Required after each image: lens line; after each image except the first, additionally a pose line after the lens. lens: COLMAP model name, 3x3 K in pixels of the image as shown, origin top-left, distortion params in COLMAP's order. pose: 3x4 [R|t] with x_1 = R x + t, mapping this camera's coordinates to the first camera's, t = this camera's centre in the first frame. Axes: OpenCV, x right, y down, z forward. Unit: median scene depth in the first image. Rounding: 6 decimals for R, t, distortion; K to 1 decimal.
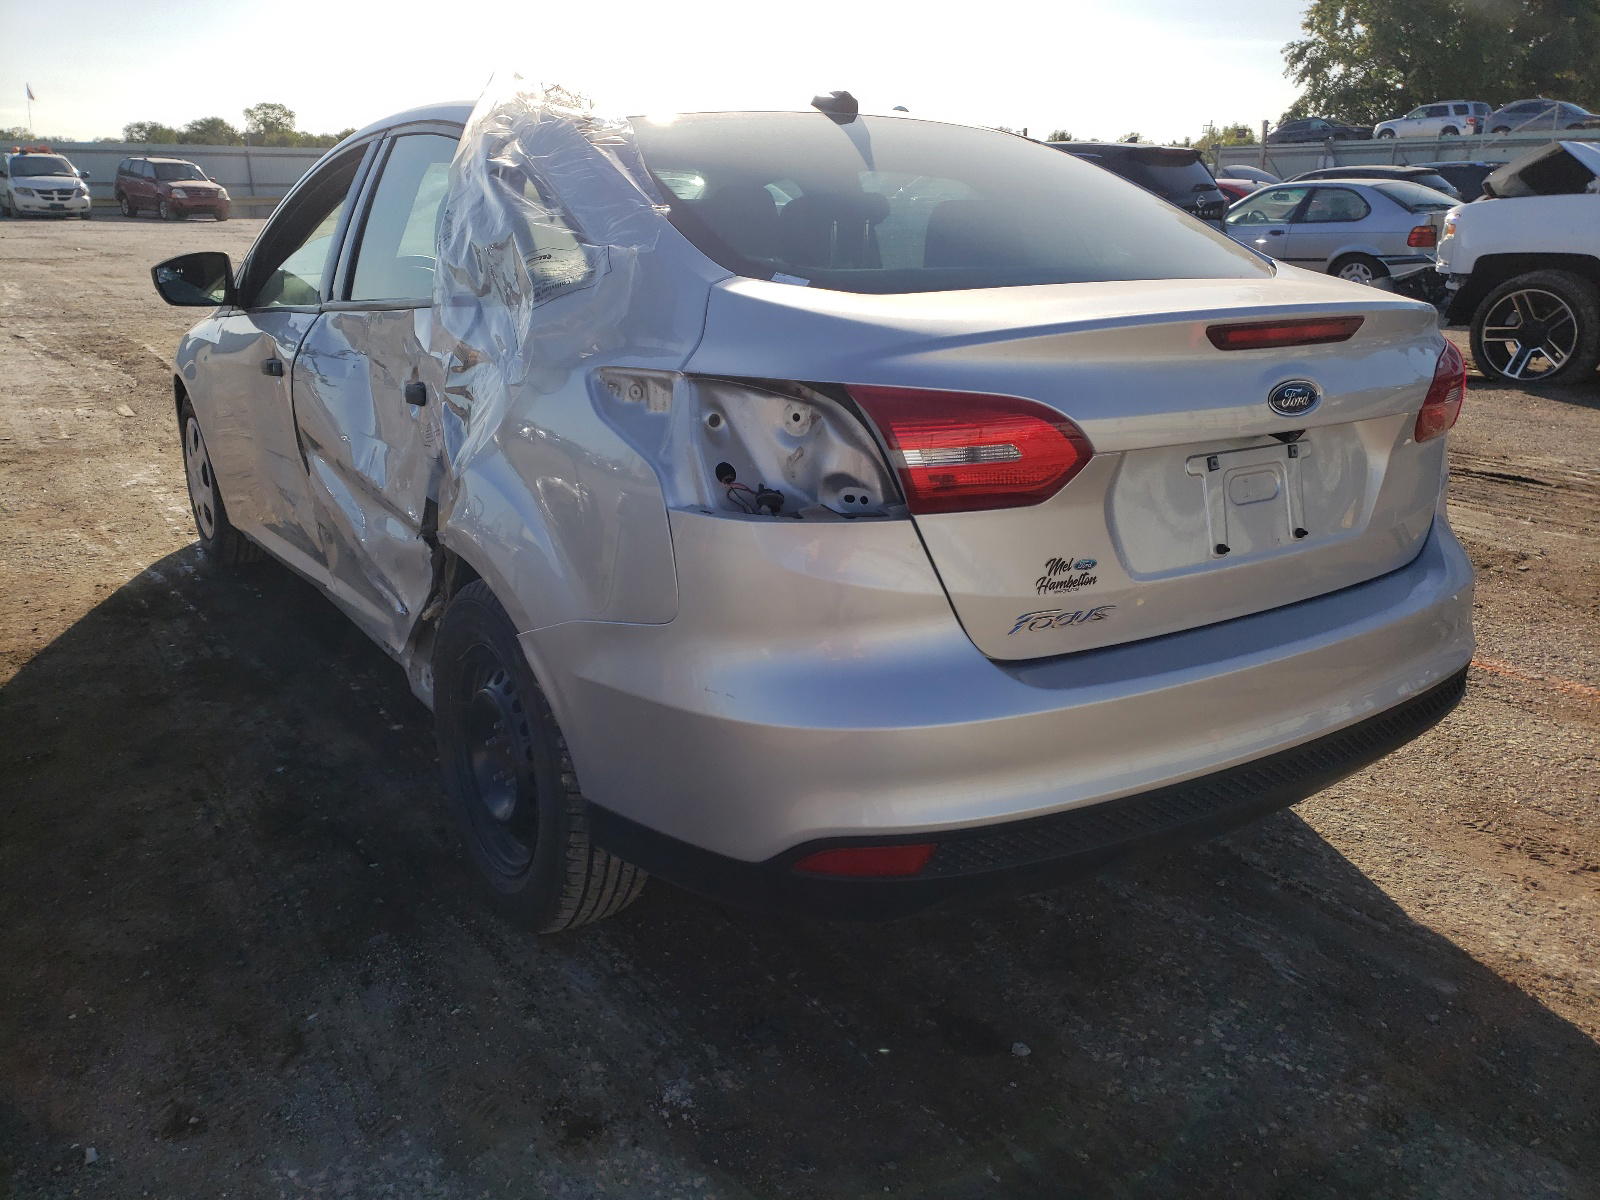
lens RADIAL K [[1236.5, 0, 809.7], [0, 1236.5, 598.3], [0, 0, 1]] dist [0.079059, -0.101832]
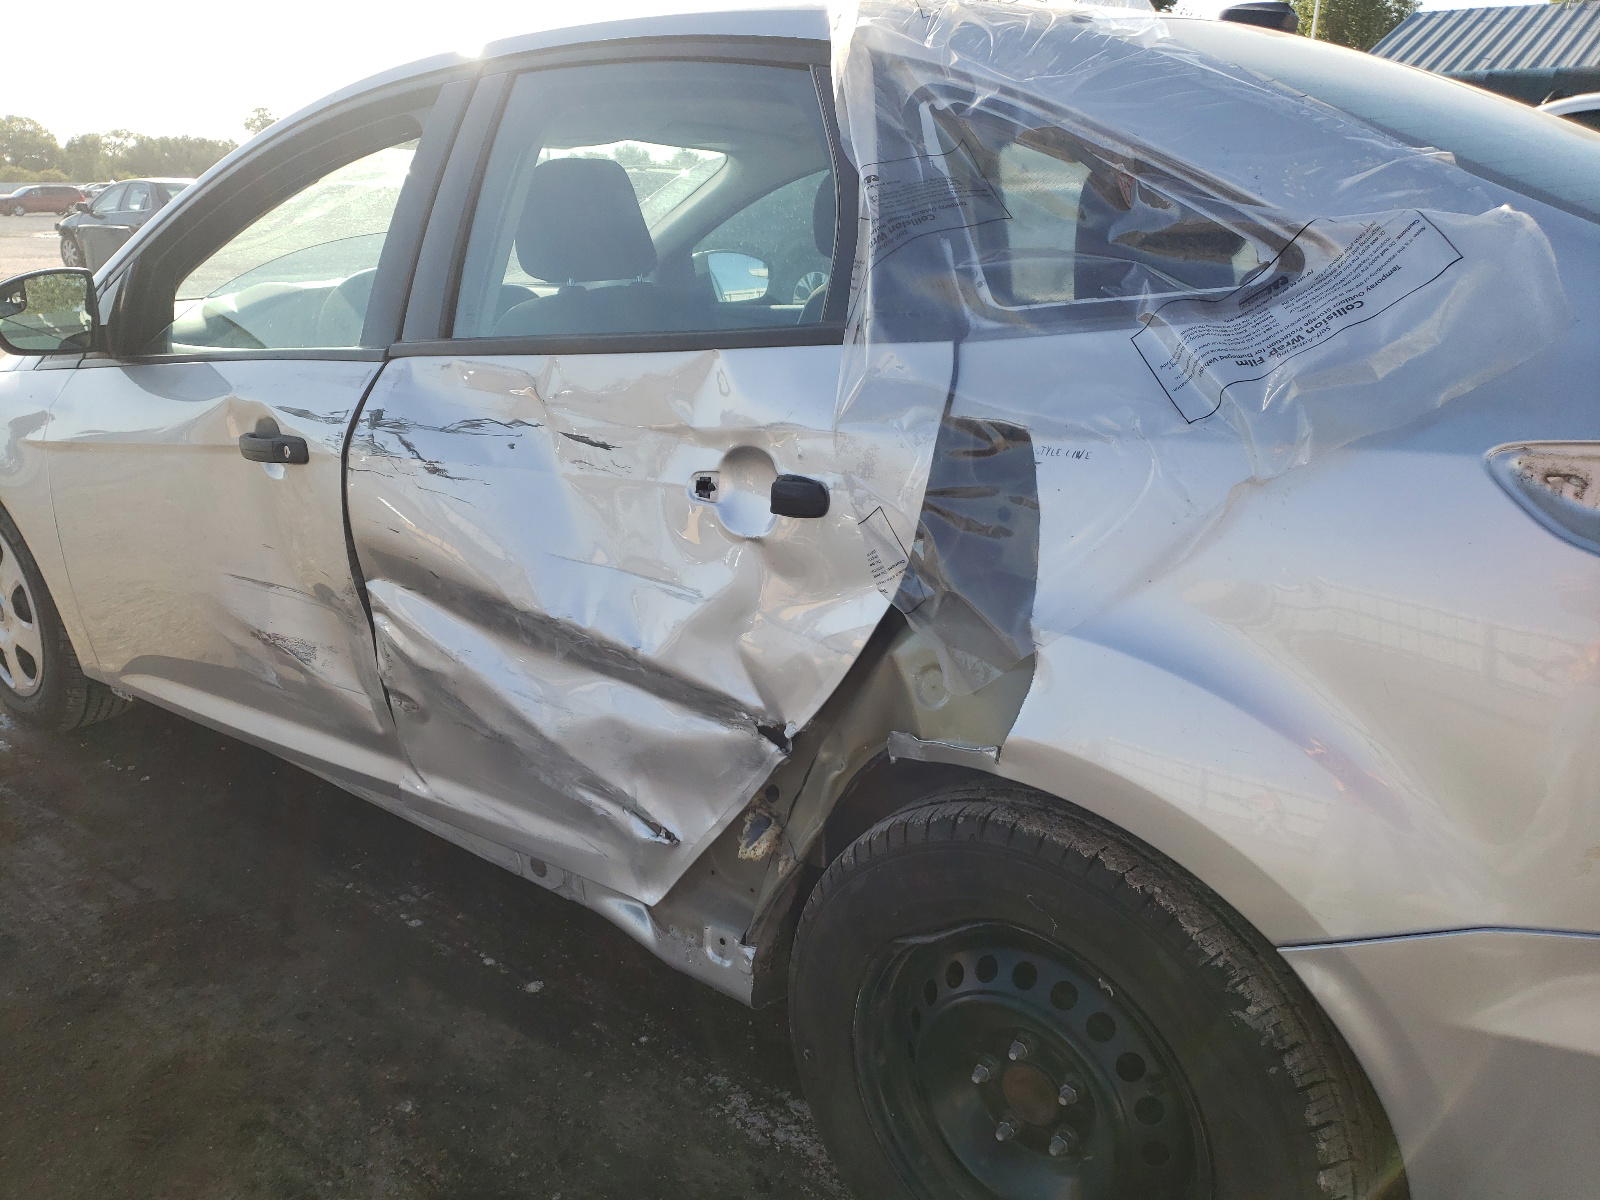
lens RADIAL K [[1236.5, 0, 809.7], [0, 1236.5, 598.3], [0, 0, 1]] dist [0.079059, -0.101832]
pose [[0.962262, -0.090617, 0.256595, -0.369175], [0.093371, 0.995630, 0.001457, -0.093398], [-0.255605, 0.022556, 0.966518, 0.353956]]
